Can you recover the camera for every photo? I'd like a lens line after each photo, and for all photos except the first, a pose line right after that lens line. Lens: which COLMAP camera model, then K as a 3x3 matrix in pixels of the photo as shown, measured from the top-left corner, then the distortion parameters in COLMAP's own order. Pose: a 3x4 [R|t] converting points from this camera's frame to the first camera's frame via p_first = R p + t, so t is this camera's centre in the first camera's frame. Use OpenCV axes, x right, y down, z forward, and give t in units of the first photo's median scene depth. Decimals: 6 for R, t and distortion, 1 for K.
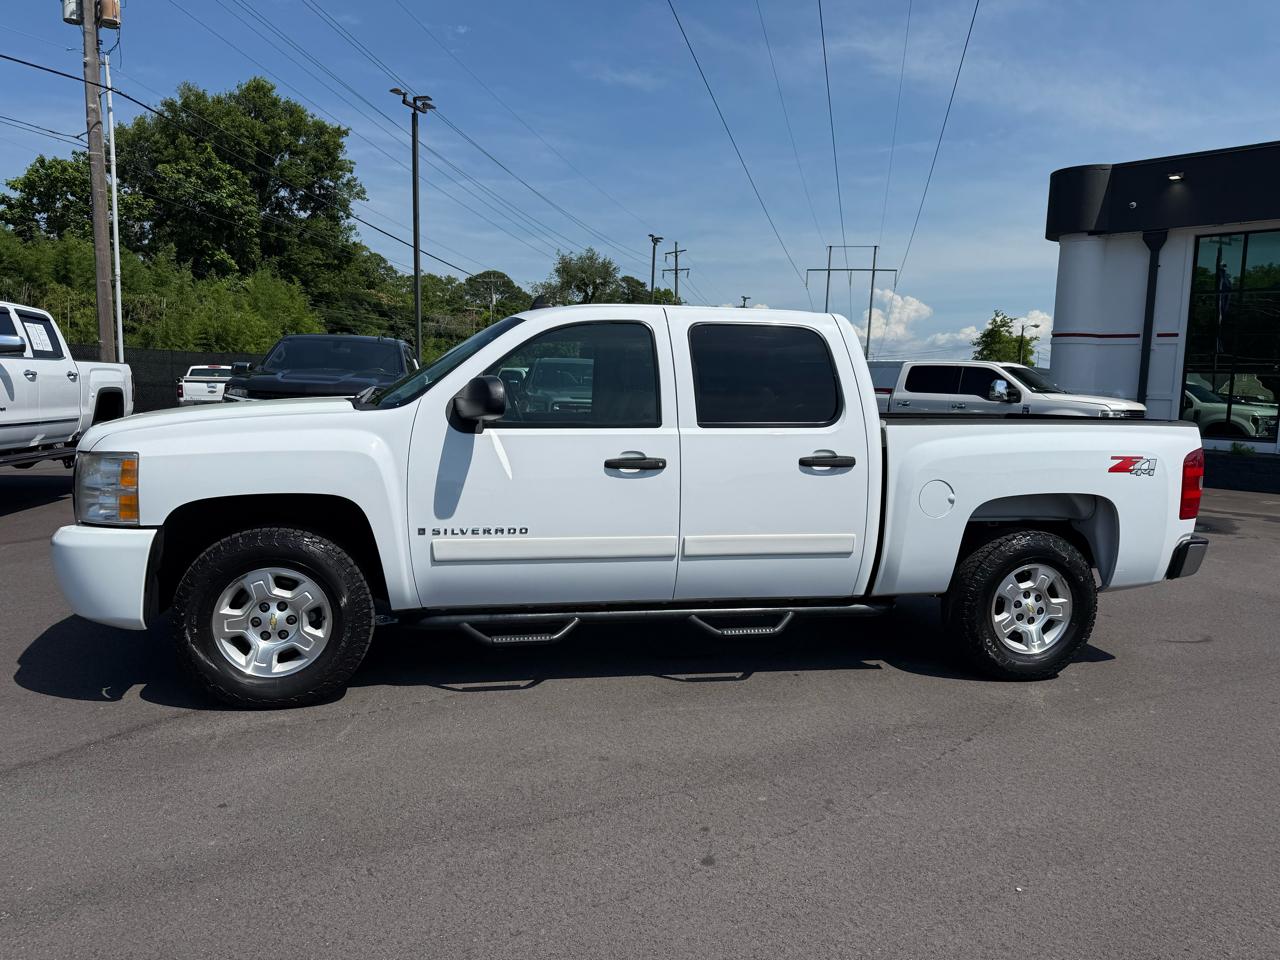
lens RADIAL K [[911.1, 0, 640.6], [0, 911.1, 487.1], [0, 0, 1]] dist [0.033867, -0.048744]
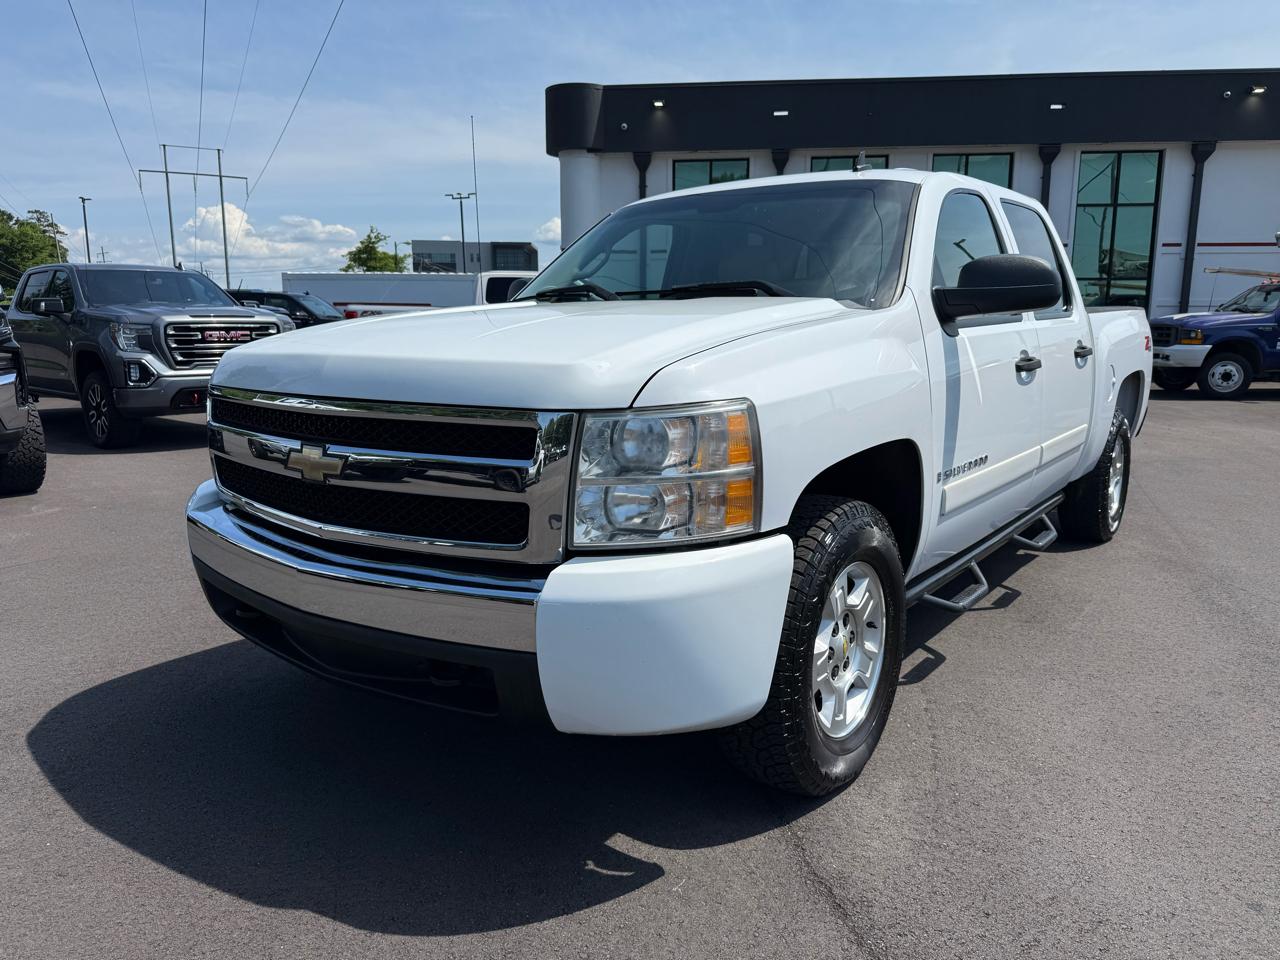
lens RADIAL K [[911.1, 0, 646.1], [0, 911.1, 487.0], [0, 0, 1]] dist [0.033867, -0.048744]
pose [[0.766436, -0.148864, 0.624833, -0.726071], [0.094090, 0.988300, 0.120046, -0.043559], [-0.635392, -0.033217, 0.771475, 0.492273]]
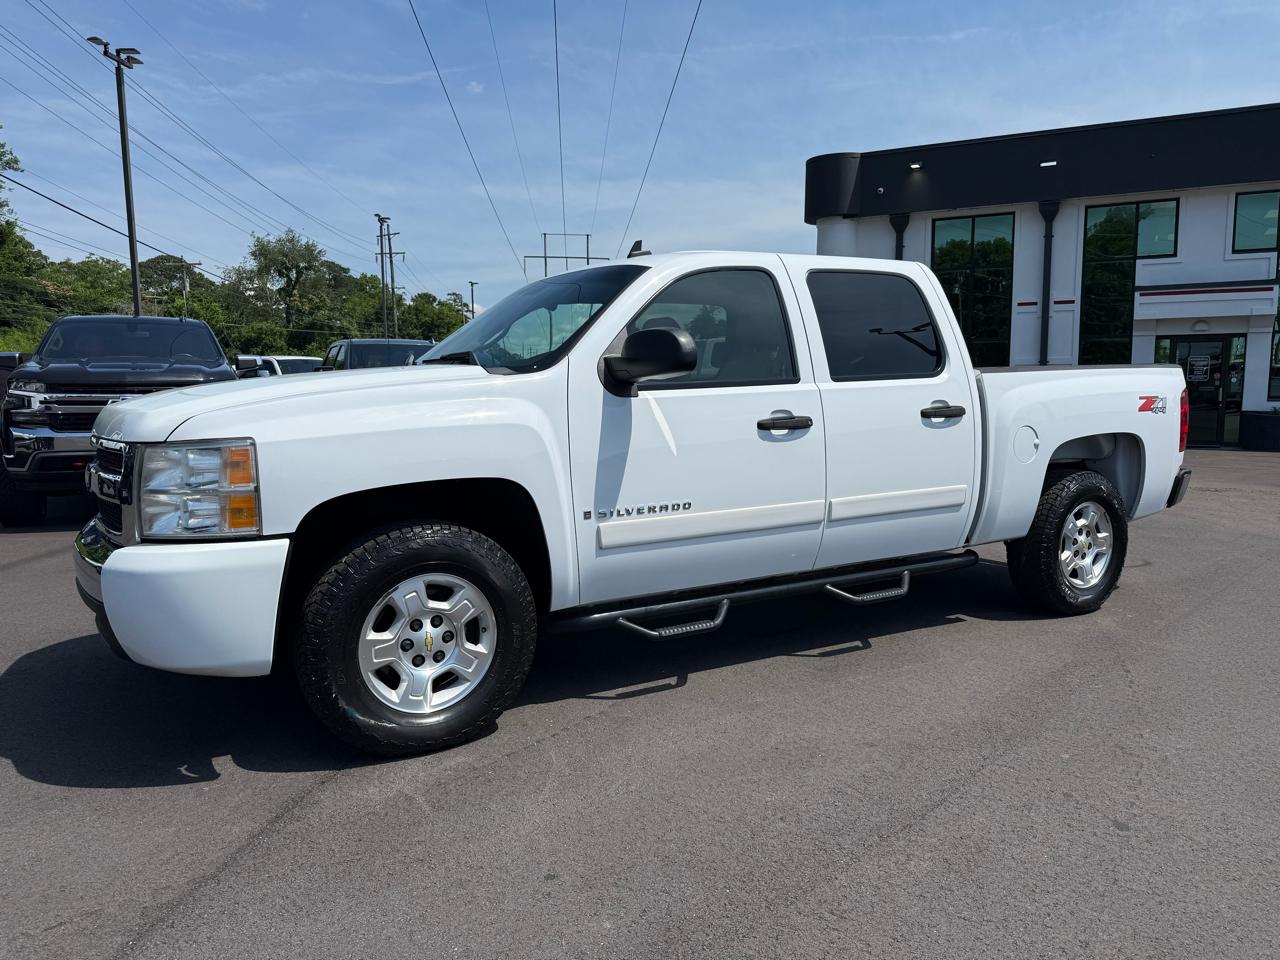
lens RADIAL K [[911.1, 0, 642.3], [0, 911.1, 482.7], [0, 0, 1]] dist [0.033867, -0.048744]
pose [[0.949503, -0.073218, 0.305096, -0.373001], [0.070651, 0.997311, 0.019464, 0.005003], [-0.305700, 0.003074, 0.952123, 0.152659]]
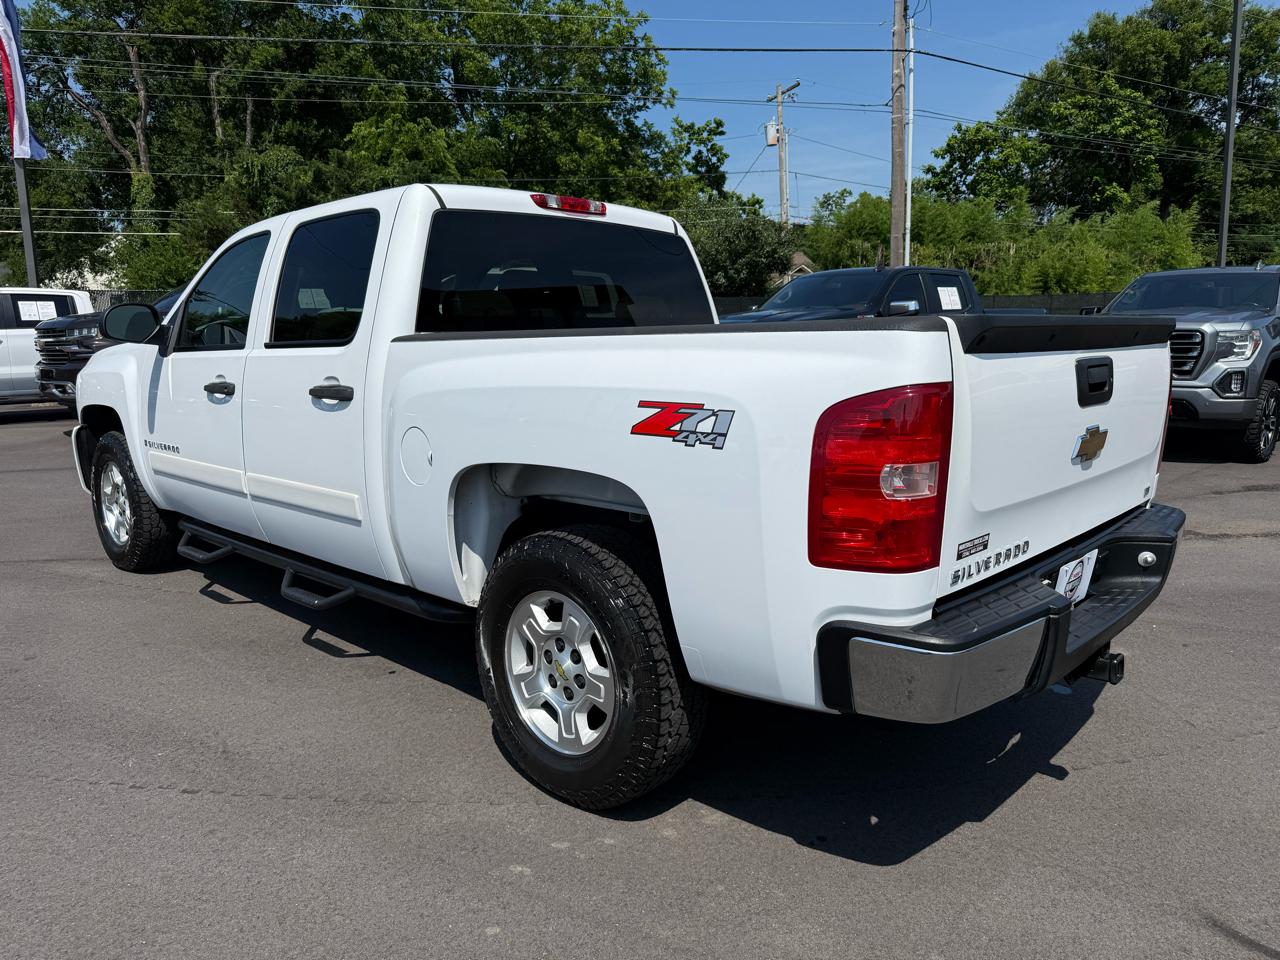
lens RADIAL K [[911.1, 0, 634.2], [0, 911.1, 483.8], [0, 0, 1]] dist [0.033867, -0.048744]
pose [[0.544434, 0.104278, -0.832297, 0.898966], [-0.060002, 0.994542, 0.085356, -0.030465], [0.836655, 0.003469, 0.547720, 0.735653]]
